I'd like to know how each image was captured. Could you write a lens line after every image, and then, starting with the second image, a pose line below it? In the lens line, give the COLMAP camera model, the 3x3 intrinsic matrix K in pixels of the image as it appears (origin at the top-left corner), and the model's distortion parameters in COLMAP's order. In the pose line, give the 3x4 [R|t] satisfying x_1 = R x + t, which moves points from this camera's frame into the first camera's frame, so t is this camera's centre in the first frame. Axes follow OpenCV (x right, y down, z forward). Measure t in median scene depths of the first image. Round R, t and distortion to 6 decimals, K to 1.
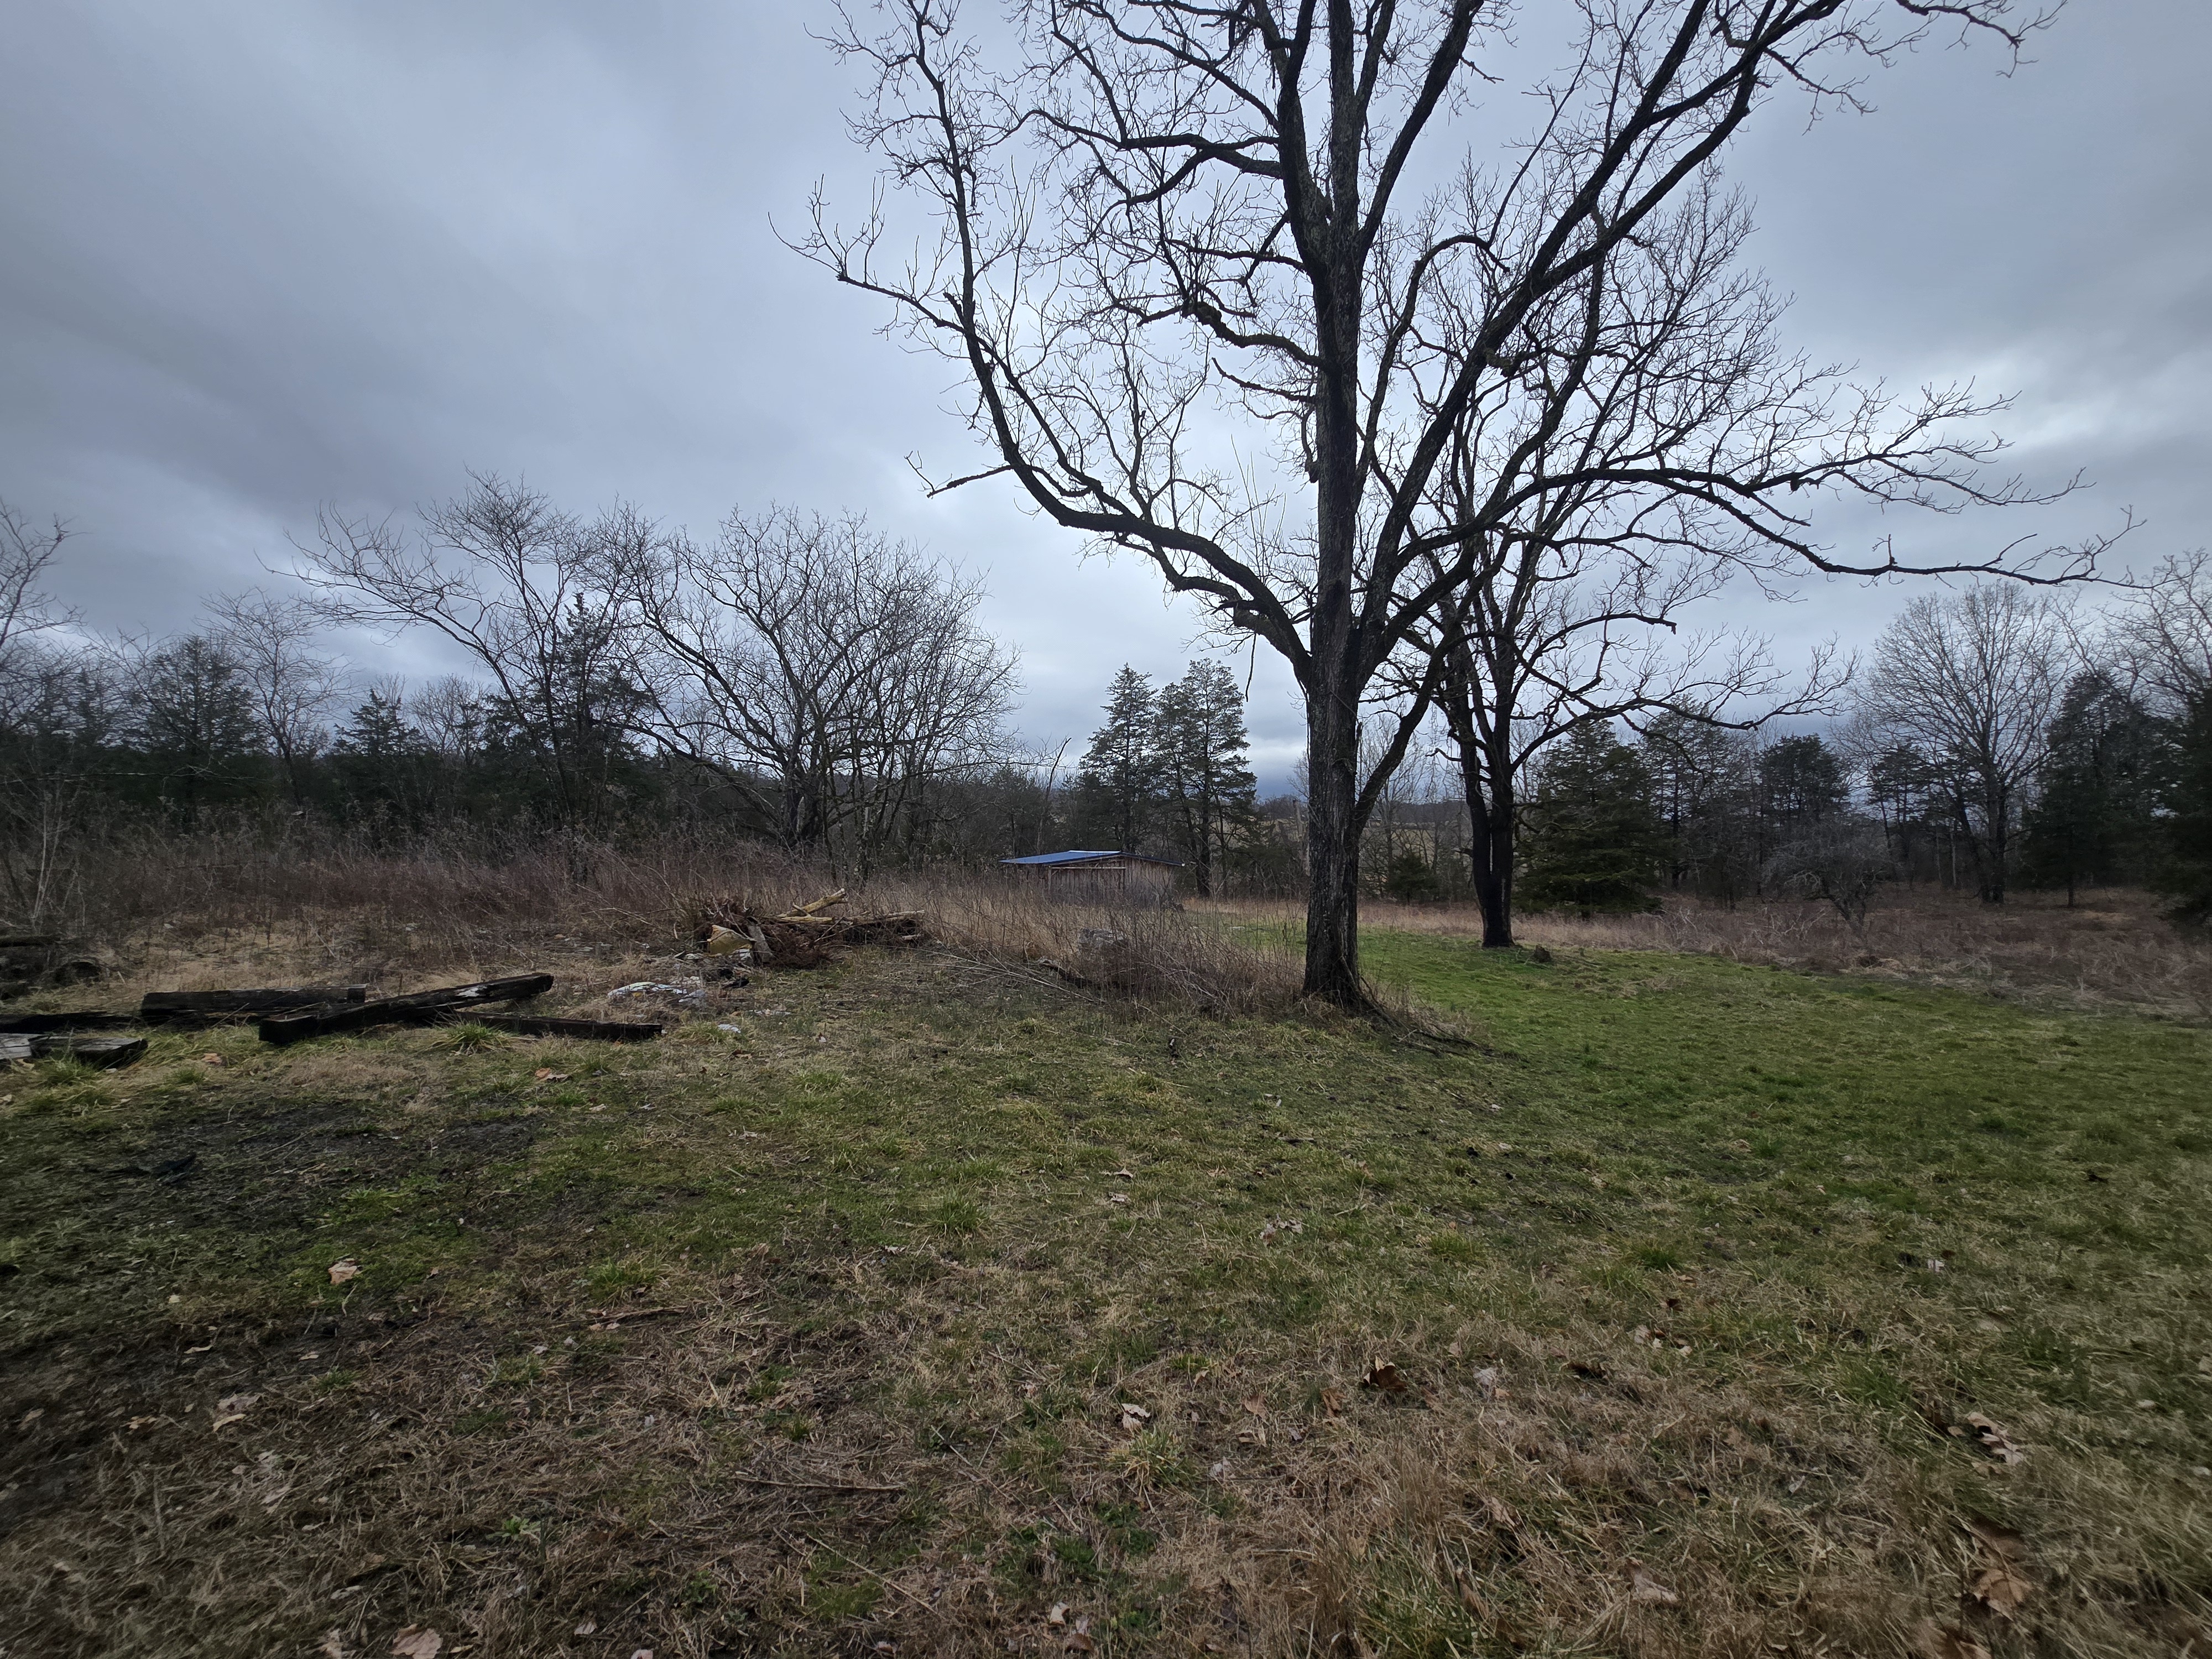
lens RADIAL K [[893.0, 0, 1108.7], [0, 893.0, 832.7], [0, 0, 1]] dist [-0.006243, 0.001024]
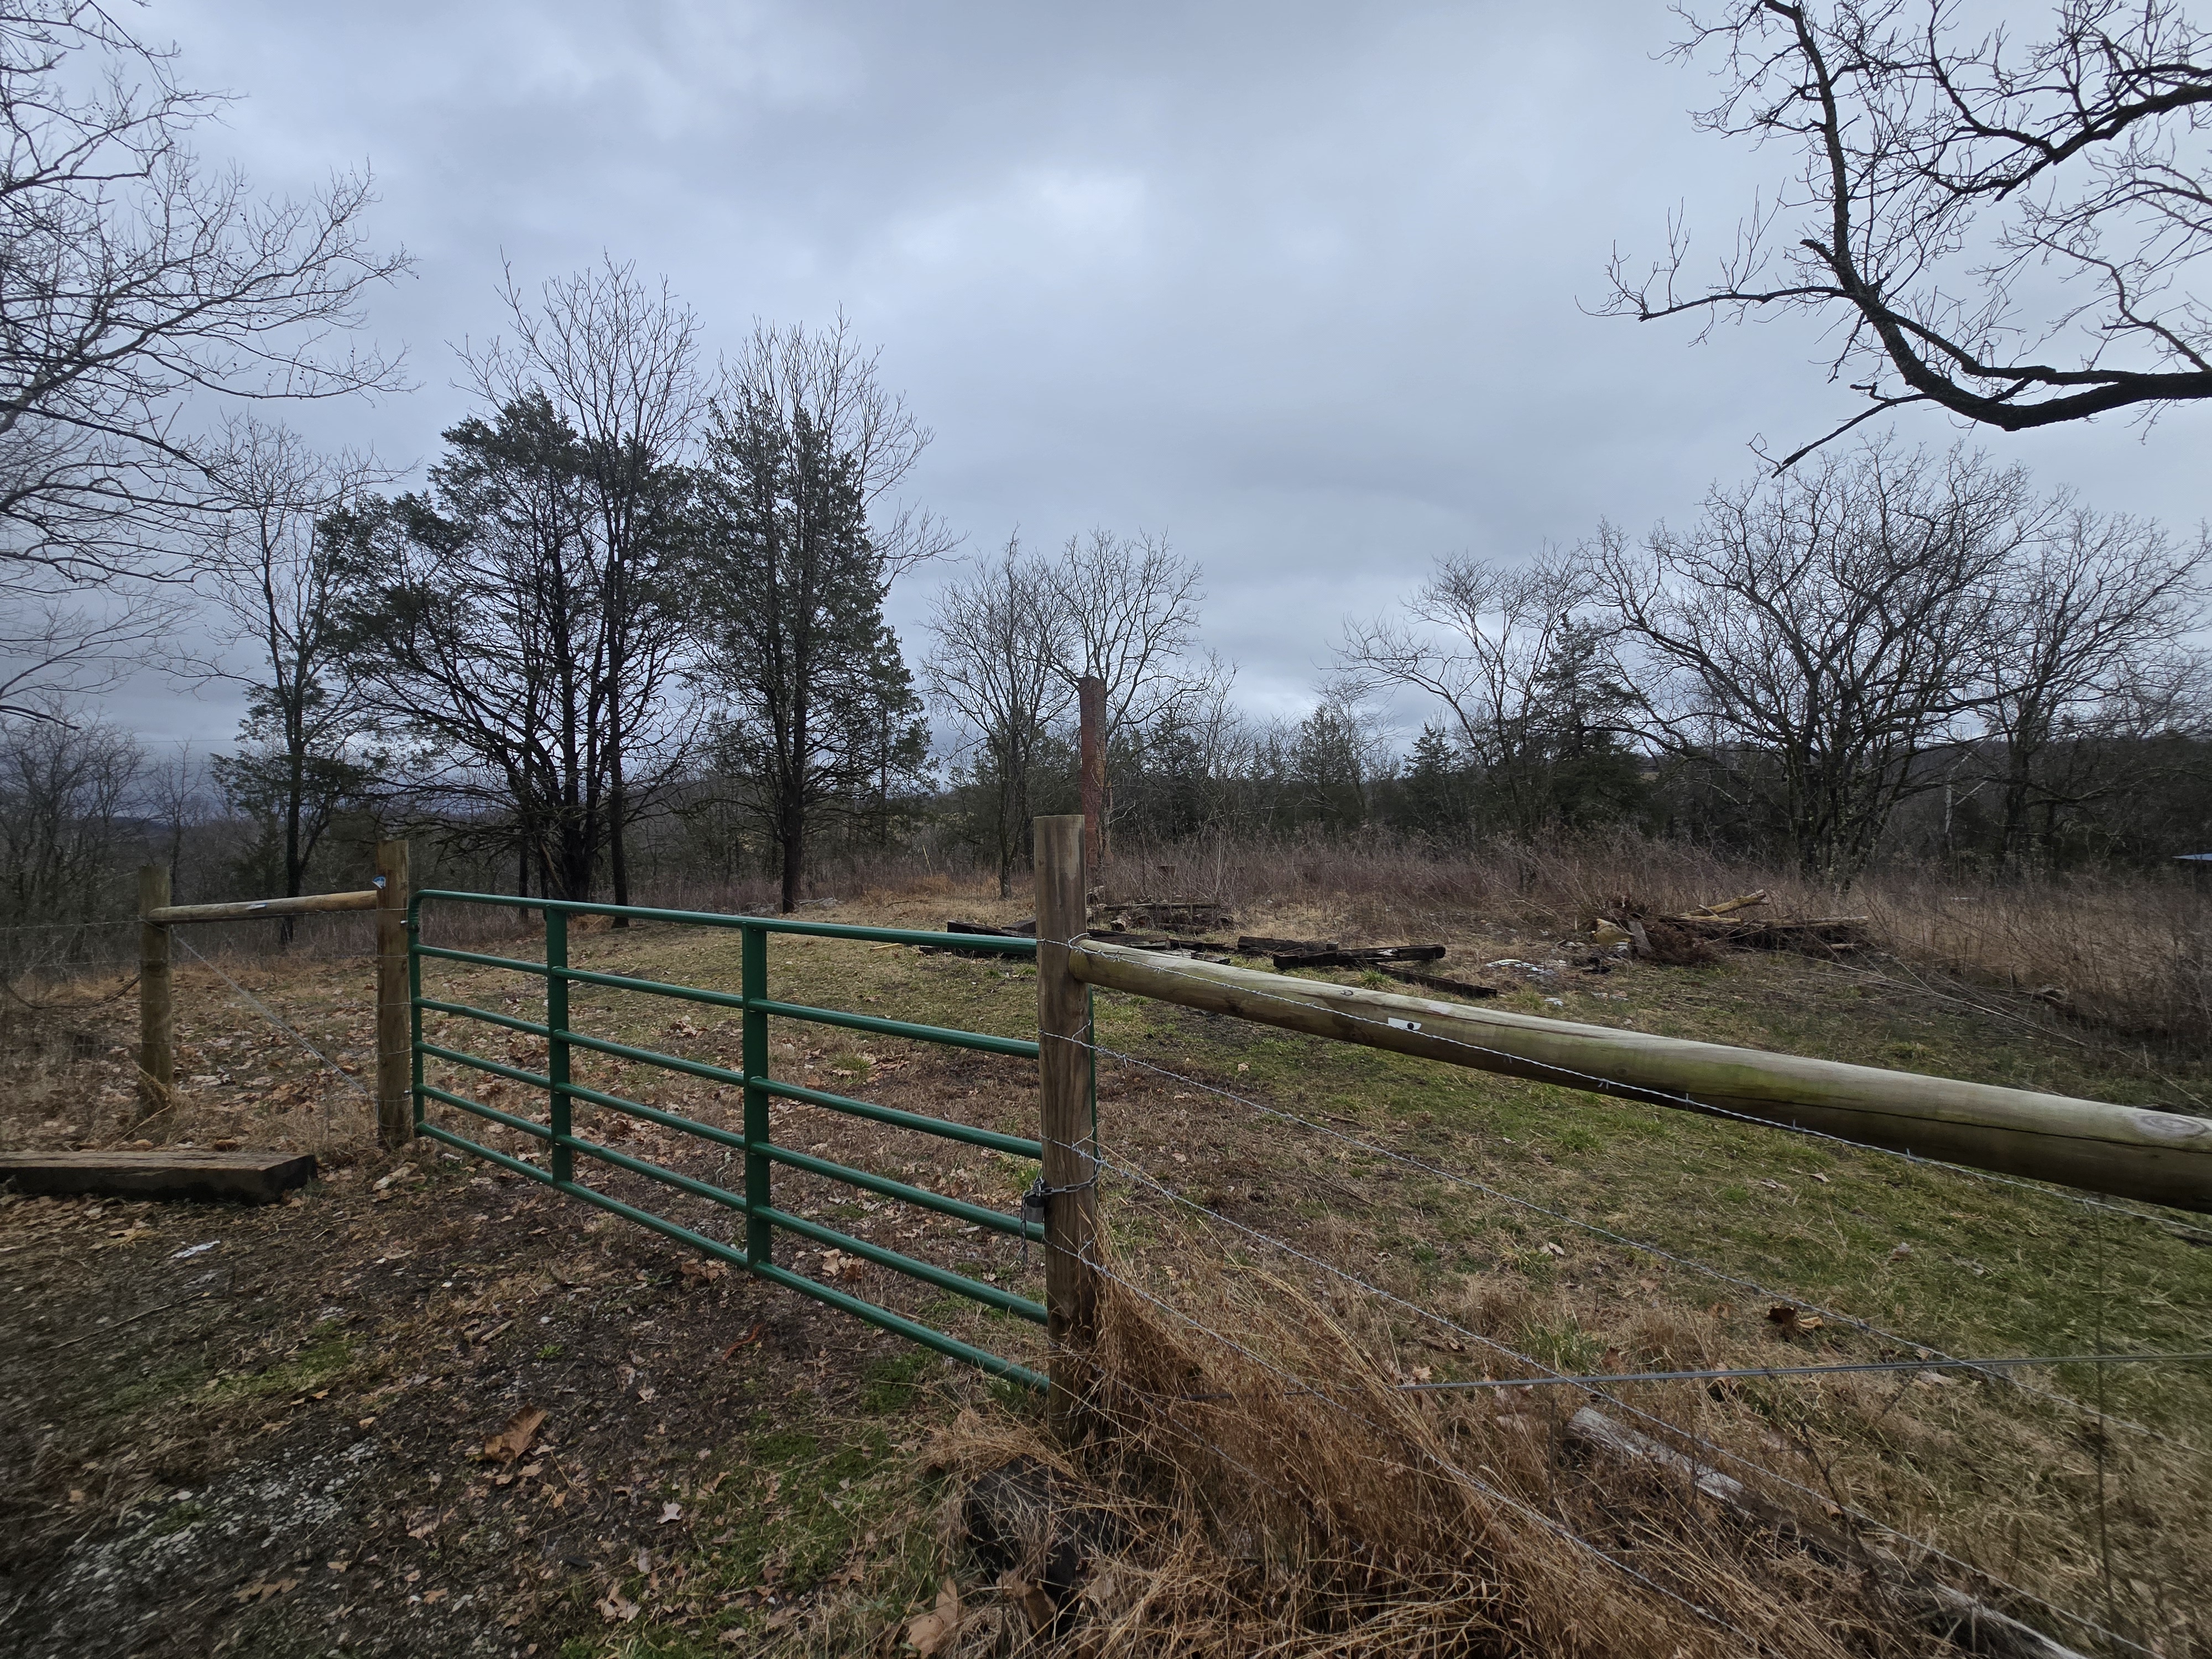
lens RADIAL K [[893.0, 0, 1114.2], [0, 893.0, 819.0], [0, 0, 1]] dist [-0.006243, 0.001024]
pose [[0.498230, -0.042720, -0.865992, 0.212129], [0.032245, 0.999007, -0.030730, -0.005350], [0.866445, -0.012613, 0.499113, -0.071722]]
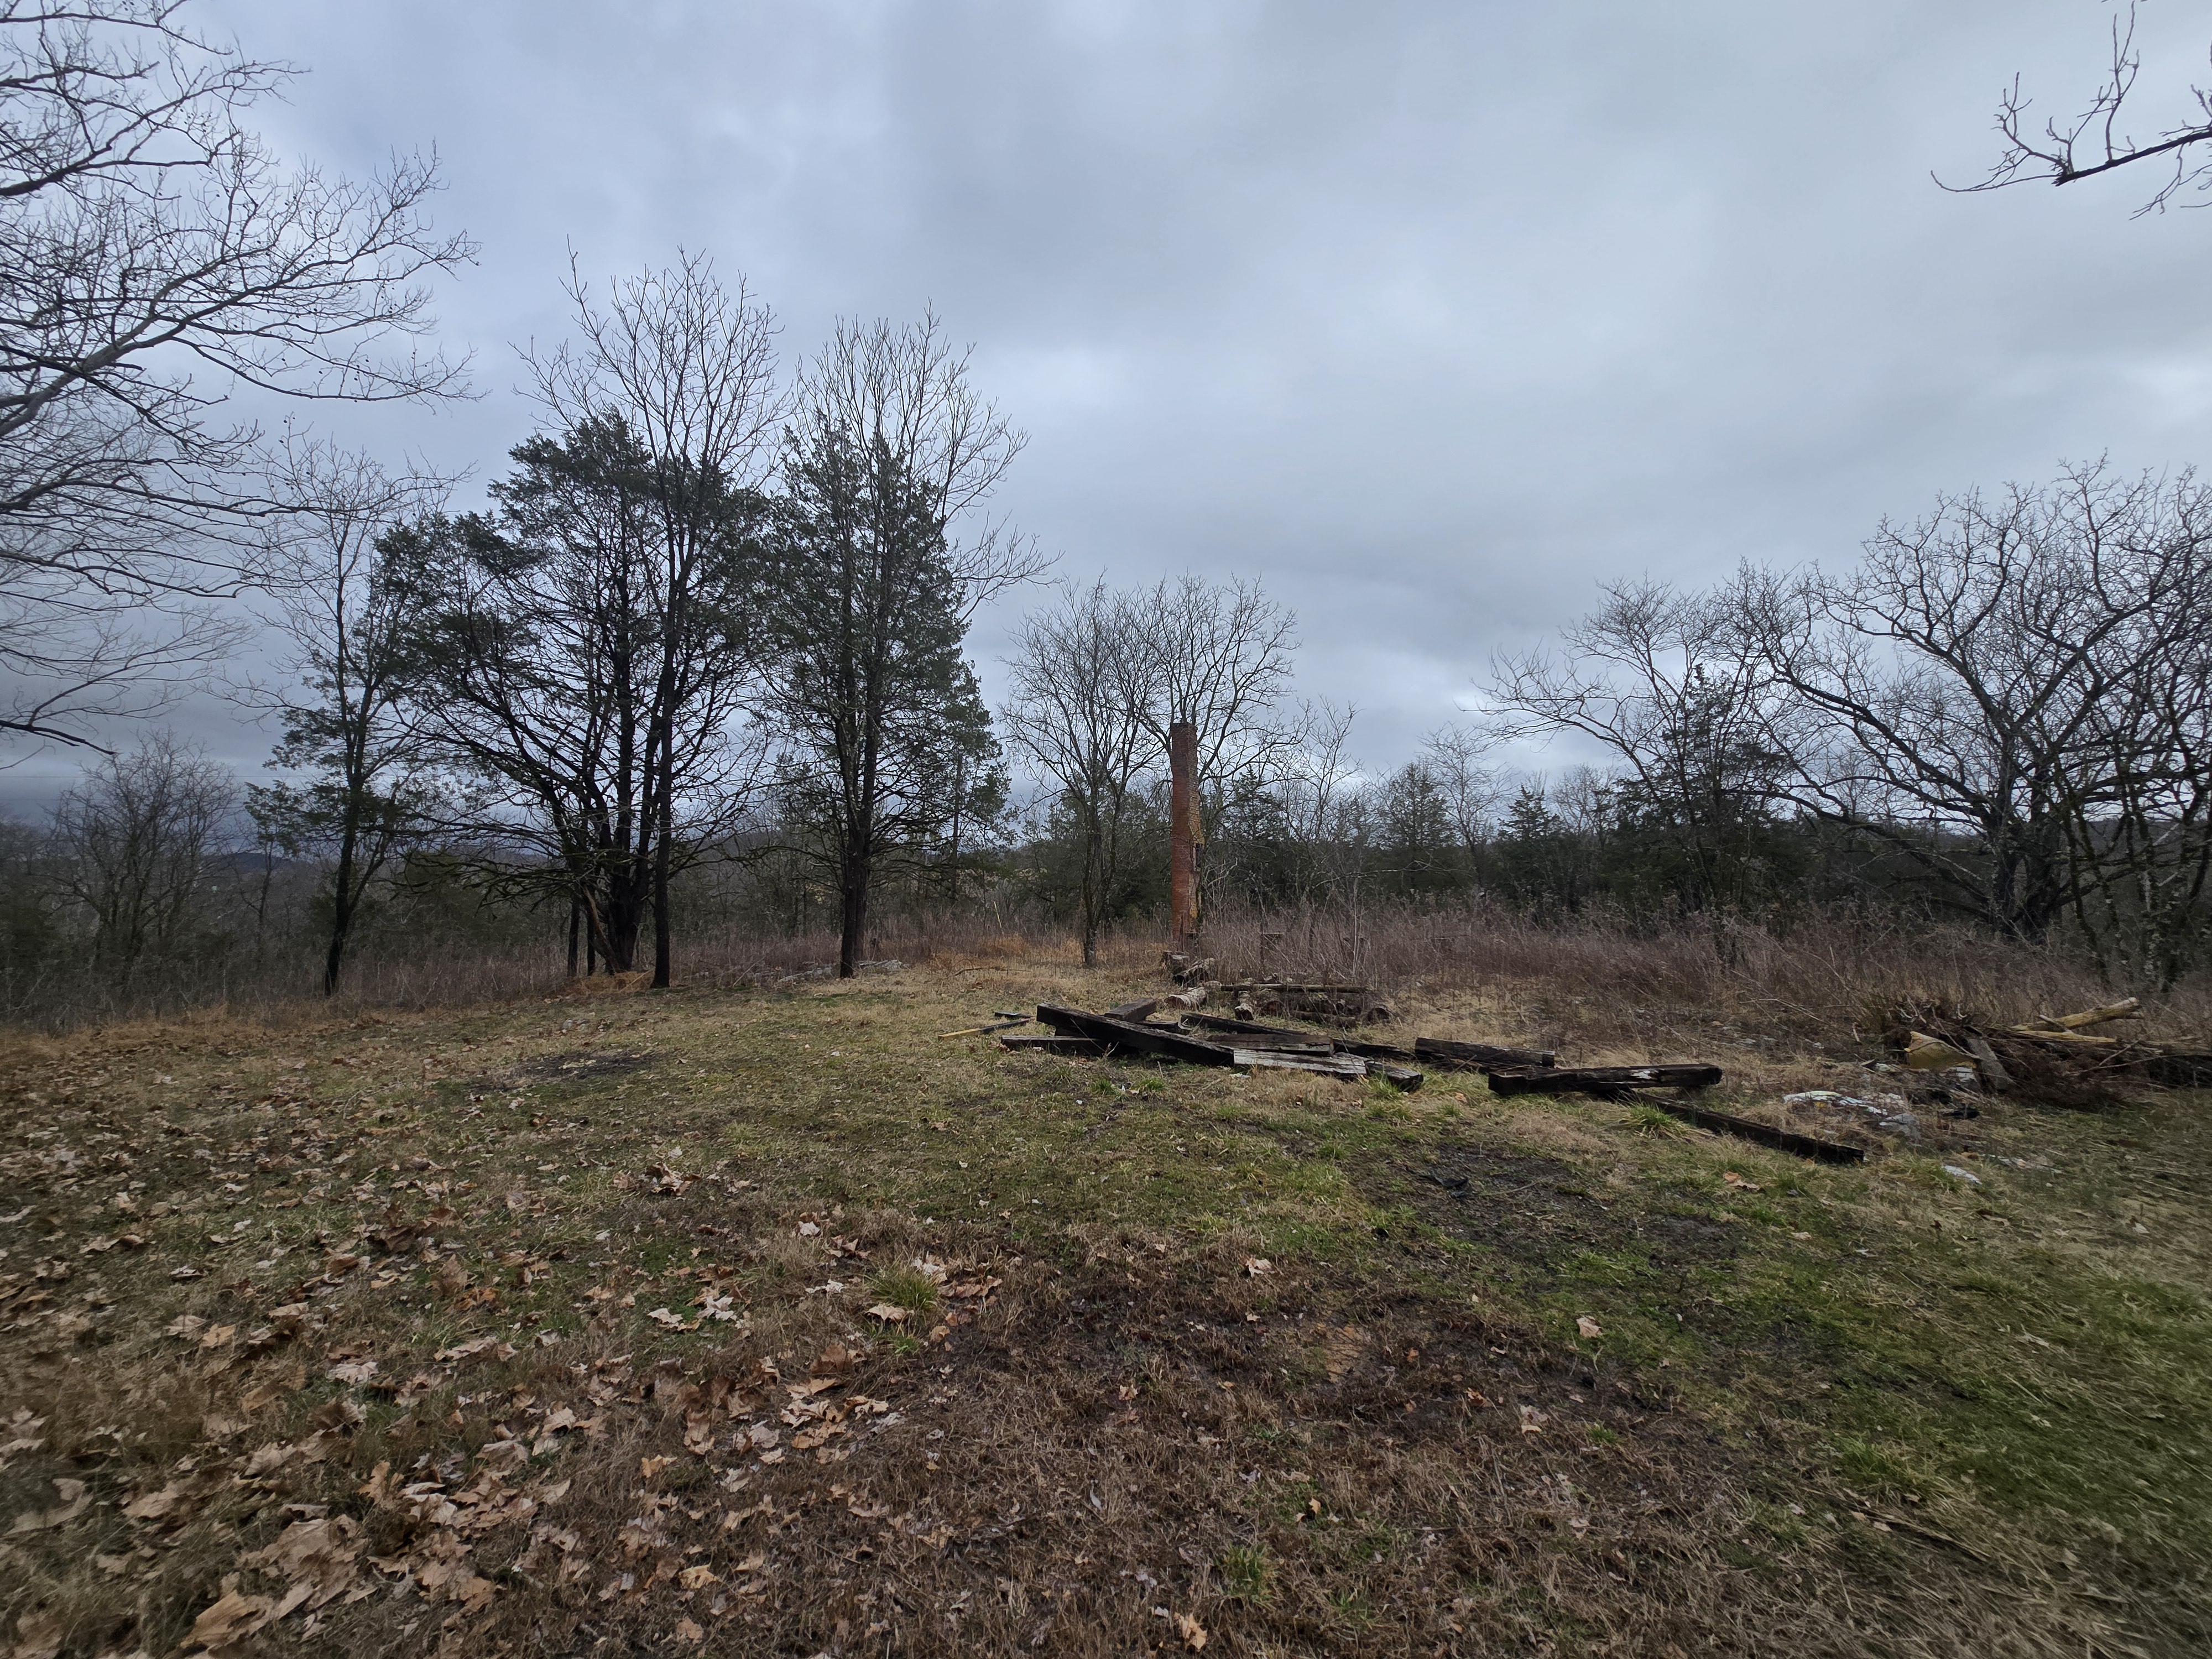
lens RADIAL K [[893.0, 0, 1112.2], [0, 893.0, 830.5], [0, 0, 1]] dist [-0.006243, 0.001024]
pose [[0.432493, -0.079138, -0.898157, -0.013685], [0.004001, 0.996299, -0.085858, -0.012186], [0.901628, 0.033539, 0.431210, -0.017164]]
